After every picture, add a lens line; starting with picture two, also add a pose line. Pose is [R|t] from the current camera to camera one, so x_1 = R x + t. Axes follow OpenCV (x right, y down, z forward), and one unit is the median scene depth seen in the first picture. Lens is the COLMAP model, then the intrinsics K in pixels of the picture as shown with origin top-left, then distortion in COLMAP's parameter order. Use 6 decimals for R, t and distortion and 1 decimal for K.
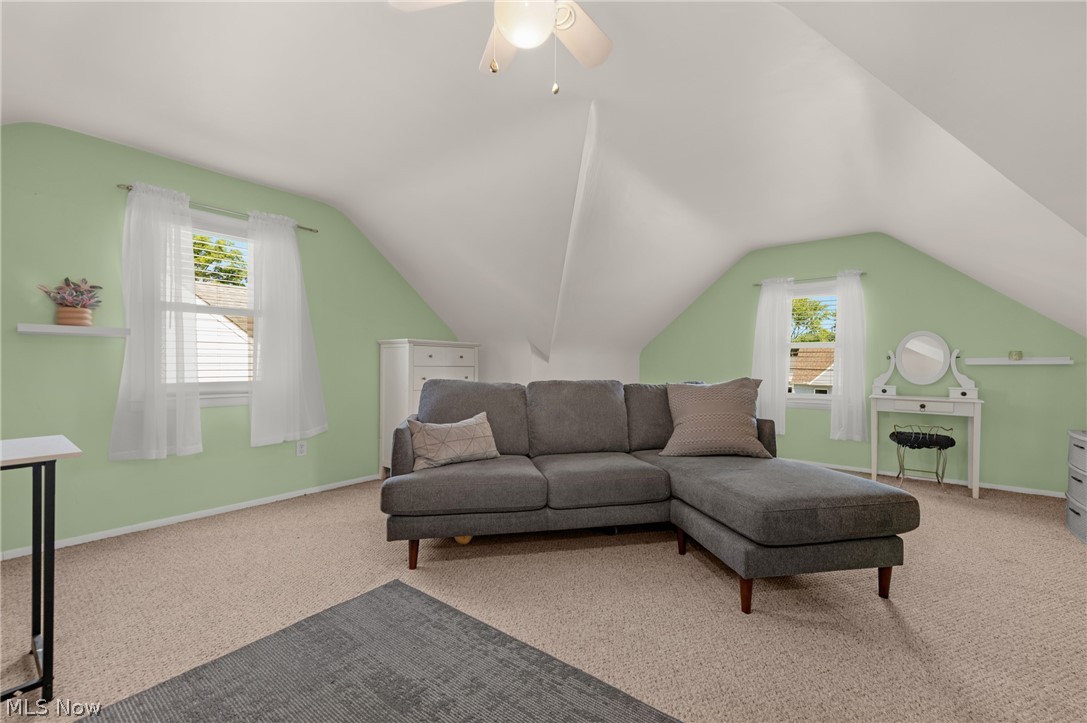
lens RADIAL K [[437.7, 0, 564.6], [0, 437.7, 365.6], [0, 0, 1]] dist [0.009939, -0.000341]
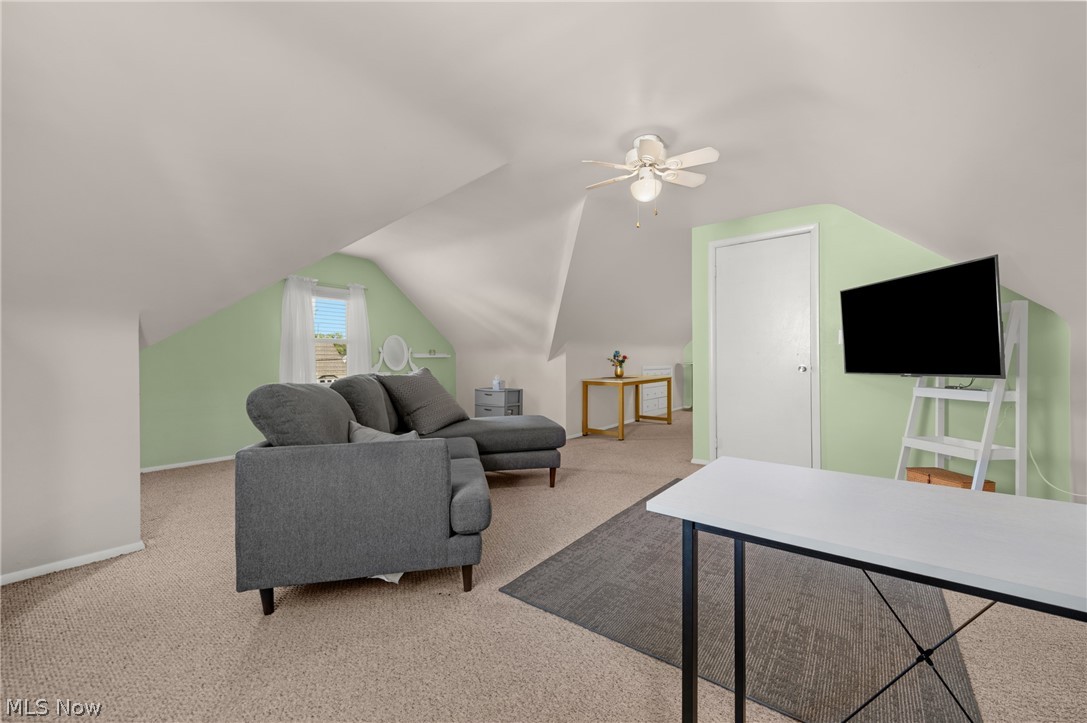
lens RADIAL K [[429.3, 0, 558.0], [0, 429.3, 360.6], [0, 0, 1]] dist [0.010208, -0.002599]
pose [[-0.006213, -0.010399, 0.999927, -0.953638], [0.003571, 0.999939, 0.010422, -0.007067], [-0.999974, 0.003636, -0.006175, 0.647264]]
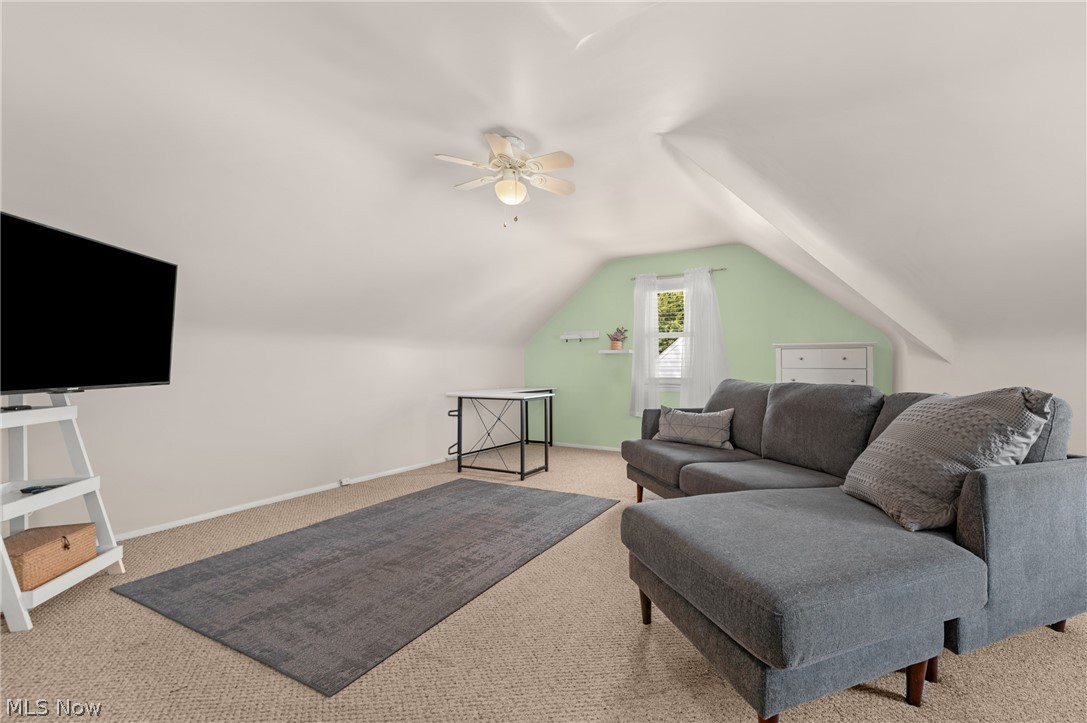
lens RADIAL K [[445.2, 0, 602.3], [0, 445.2, 360.2], [0, 0, 1]] dist [0.009528, -0.000359]
pose [[0.170861, -0.021105, -0.985069, 0.894405], [-0.002742, 0.999757, -0.021895, 0.008682], [0.985291, 0.006442, 0.170761, 0.484631]]
